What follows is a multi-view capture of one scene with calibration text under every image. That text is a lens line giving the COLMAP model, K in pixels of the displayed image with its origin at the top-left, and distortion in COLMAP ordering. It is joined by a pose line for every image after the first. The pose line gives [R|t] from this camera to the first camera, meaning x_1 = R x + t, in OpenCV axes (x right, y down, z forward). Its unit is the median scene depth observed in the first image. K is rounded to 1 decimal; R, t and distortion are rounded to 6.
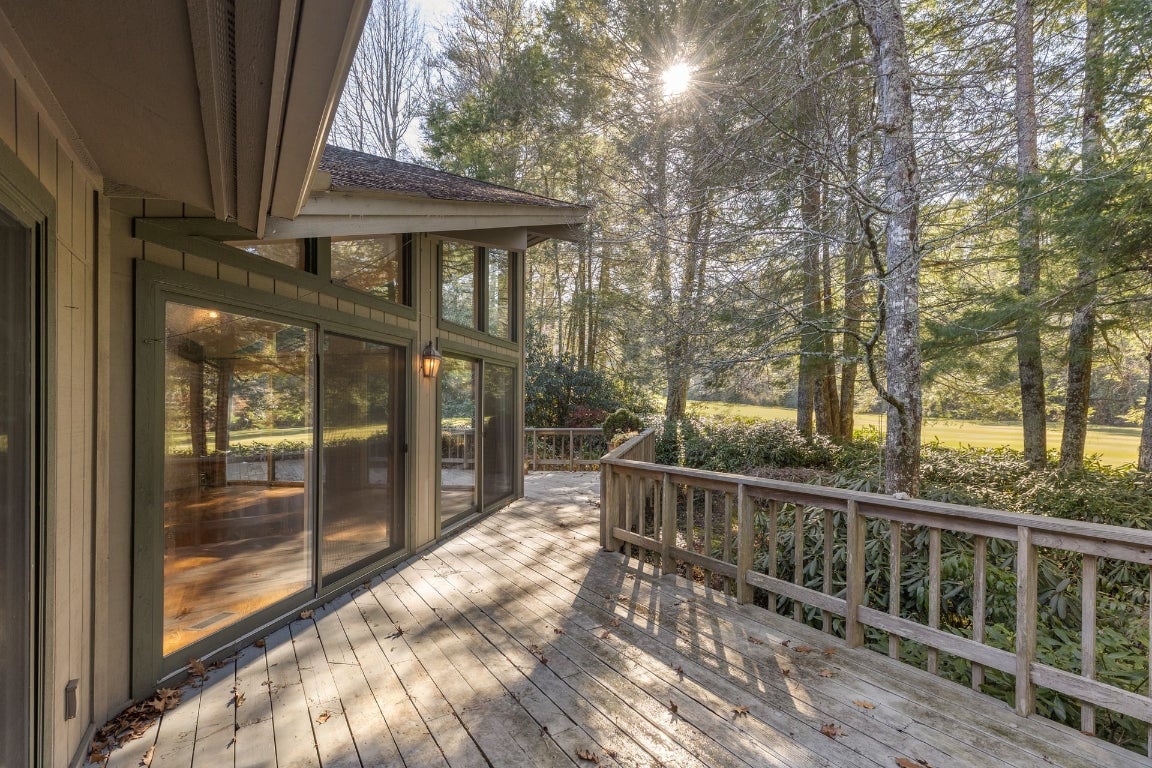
lens RADIAL K [[520.3, 0, 579.6], [0, 520.3, 404.8], [0, 0, 1]] dist [0.013774, -0.001180]
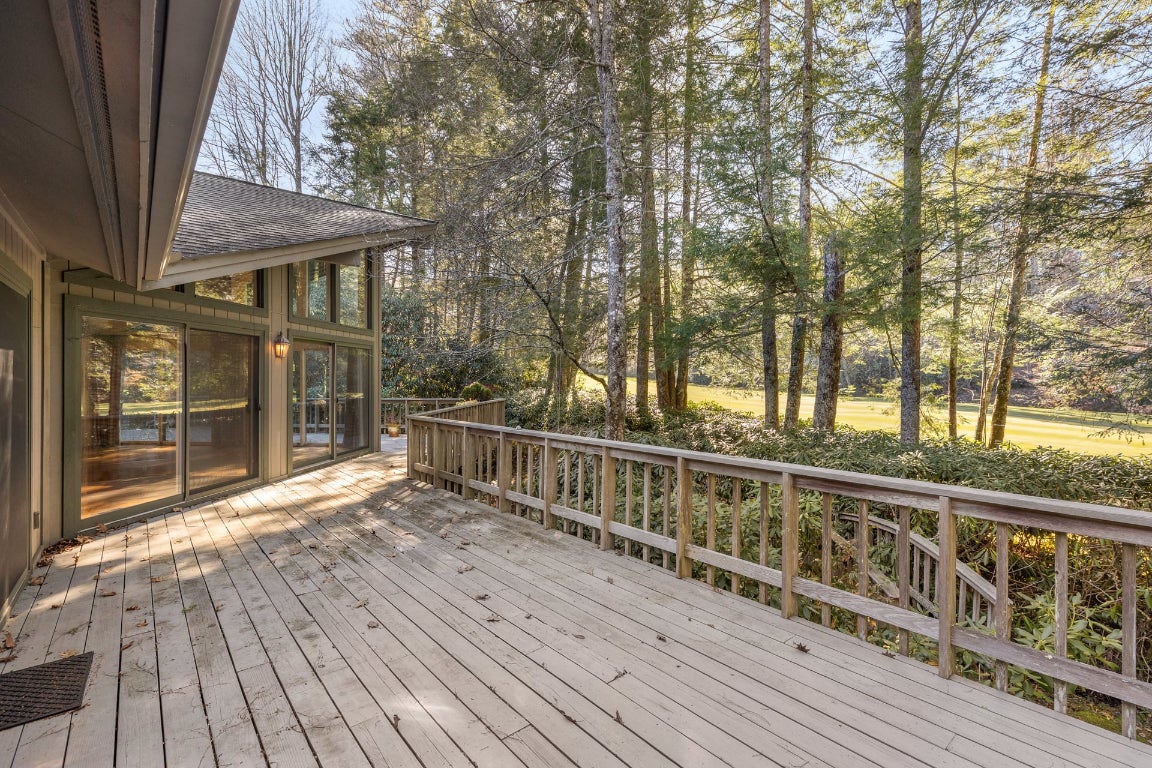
lens RADIAL K [[520.3, 0, 574.8], [0, 520.3, 386.6], [0, 0, 1]] dist [0.013774, -0.001180]
pose [[0.992662, 0.006775, 0.120735, 0.236142], [-0.008326, 0.999889, 0.012344, 0.000608], [-0.120638, -0.013259, 0.992608, -0.351364]]
